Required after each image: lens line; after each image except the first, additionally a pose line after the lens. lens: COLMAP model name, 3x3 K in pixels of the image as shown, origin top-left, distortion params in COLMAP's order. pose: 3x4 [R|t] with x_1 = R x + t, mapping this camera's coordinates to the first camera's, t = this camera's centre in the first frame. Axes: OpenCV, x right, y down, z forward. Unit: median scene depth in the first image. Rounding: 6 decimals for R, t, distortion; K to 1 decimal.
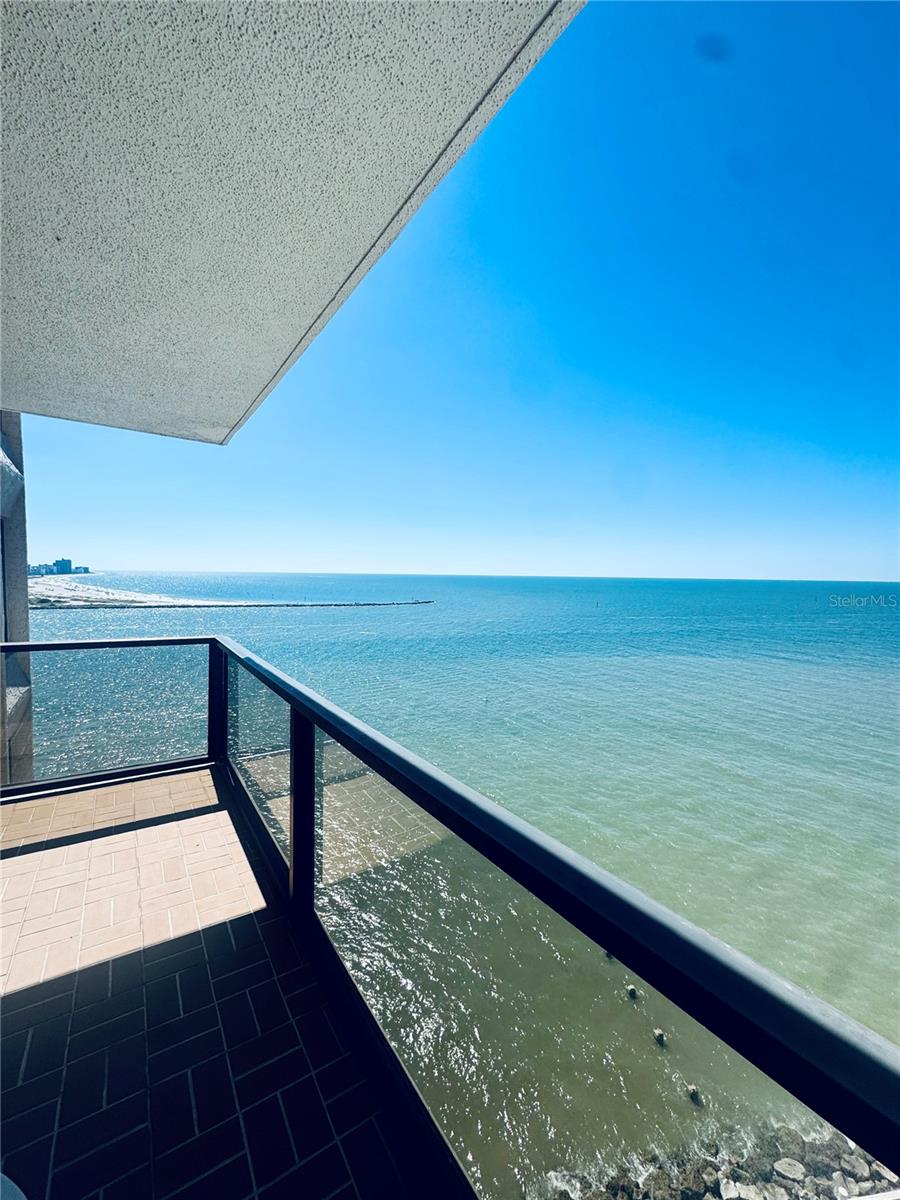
lens RADIAL K [[478.9, 0, 449.5], [0, 478.9, 601.8], [0, 0, 1]] dist [-0.003861, 0.000490]
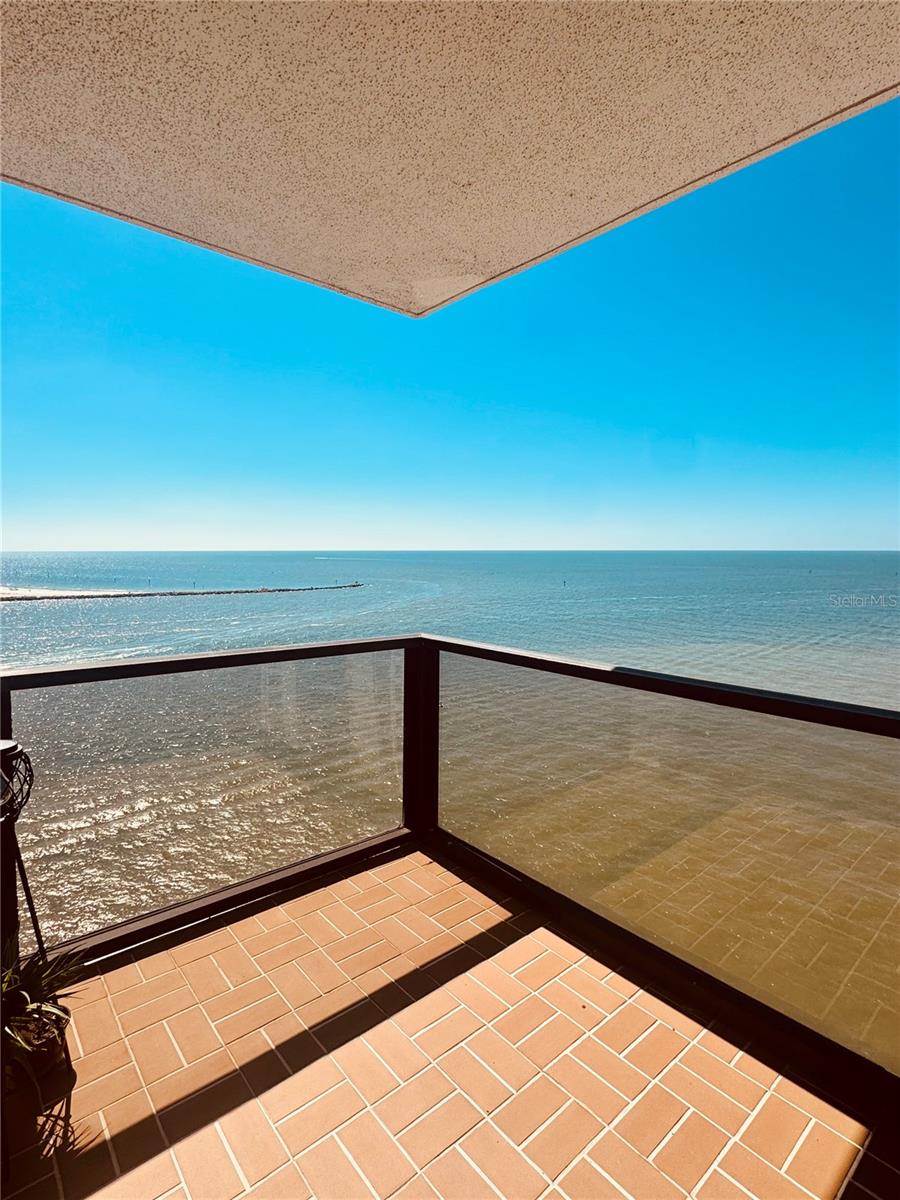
lens RADIAL K [[597.7, 0, 449.1], [0, 597.7, 596.0], [0, 0, 1]] dist [-0.003369, -0.000543]
pose [[0.993067, -0.024063, 0.115062, -0.600786], [0.021768, 0.999539, 0.021166, 0.009999], [-0.115518, -0.018515, 0.993133, 0.267481]]
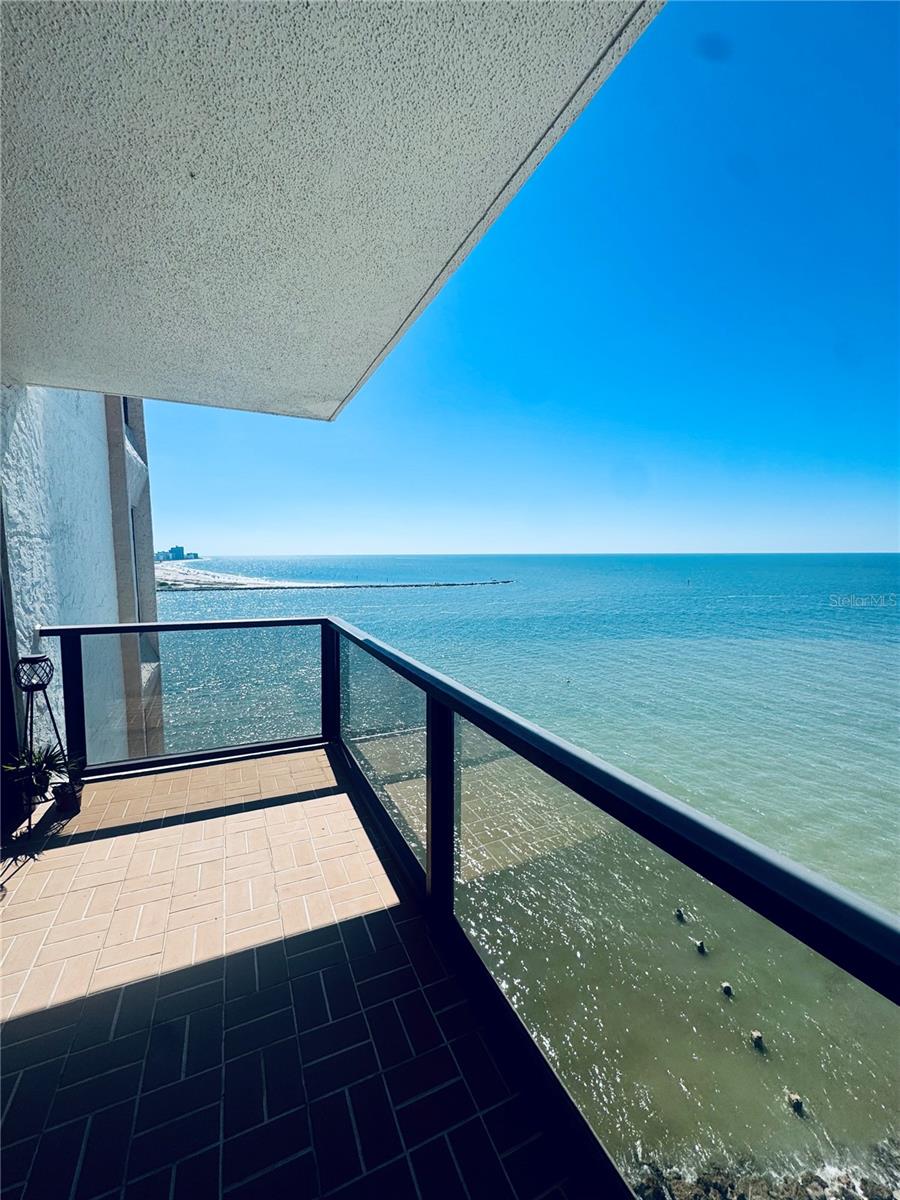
lens RADIAL K [[478.6, 0, 449.4], [0, 478.6, 599.9], [0, 0, 1]] dist [-0.004746, 0.000519]
pose [[0.986600, -0.003958, -0.163107, -0.085543], [0.010167, 0.999254, 0.037247, 0.002743], [0.162838, -0.038407, 0.985905, 0.070860]]
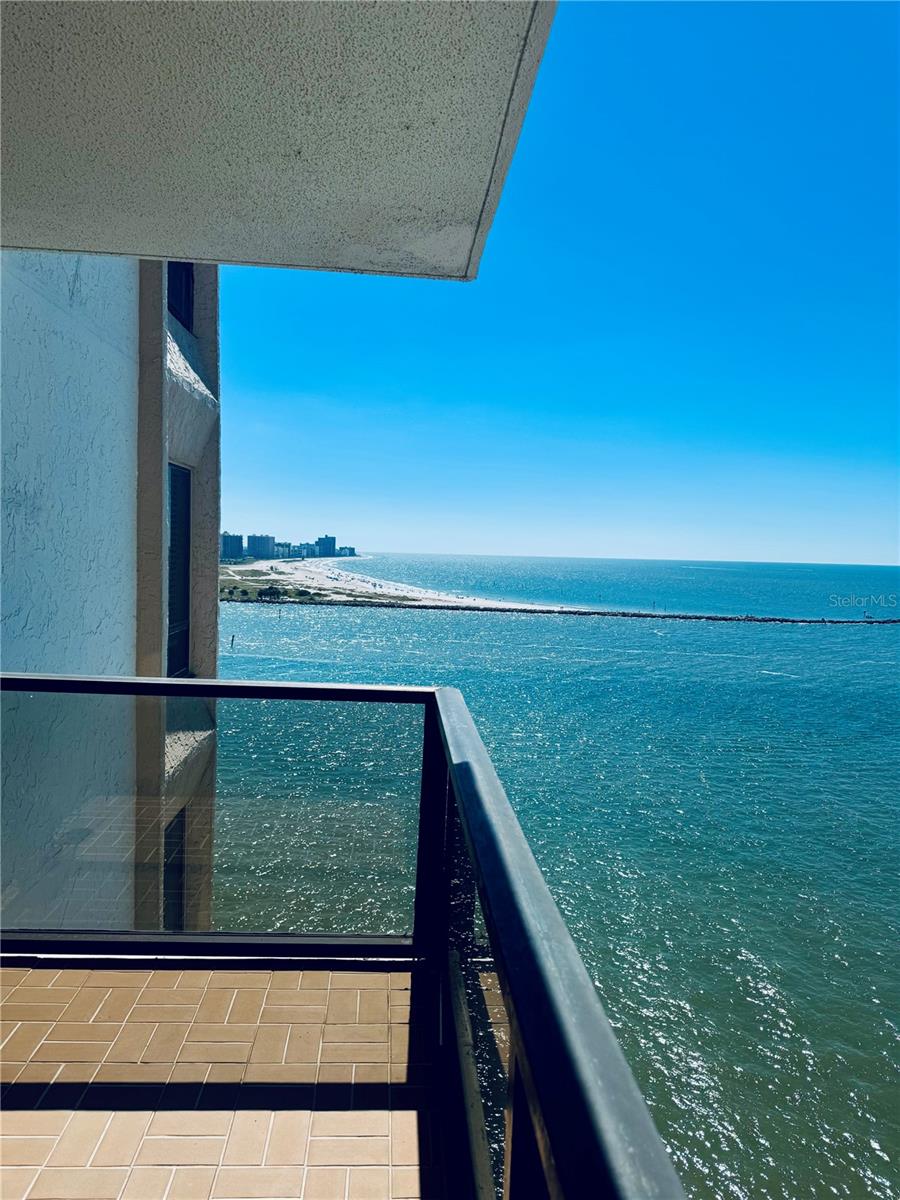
lens RADIAL K [[838.5, 0, 453.6], [0, 838.5, 600.3], [0, 0, 1]] dist [0.066462, -0.067743]
pose [[0.863068, 0.037775, -0.503673, -0.068429], [-0.044085, 0.999028, -0.000617, -0.017397], [0.503160, 0.022737, 0.863894, 0.323522]]
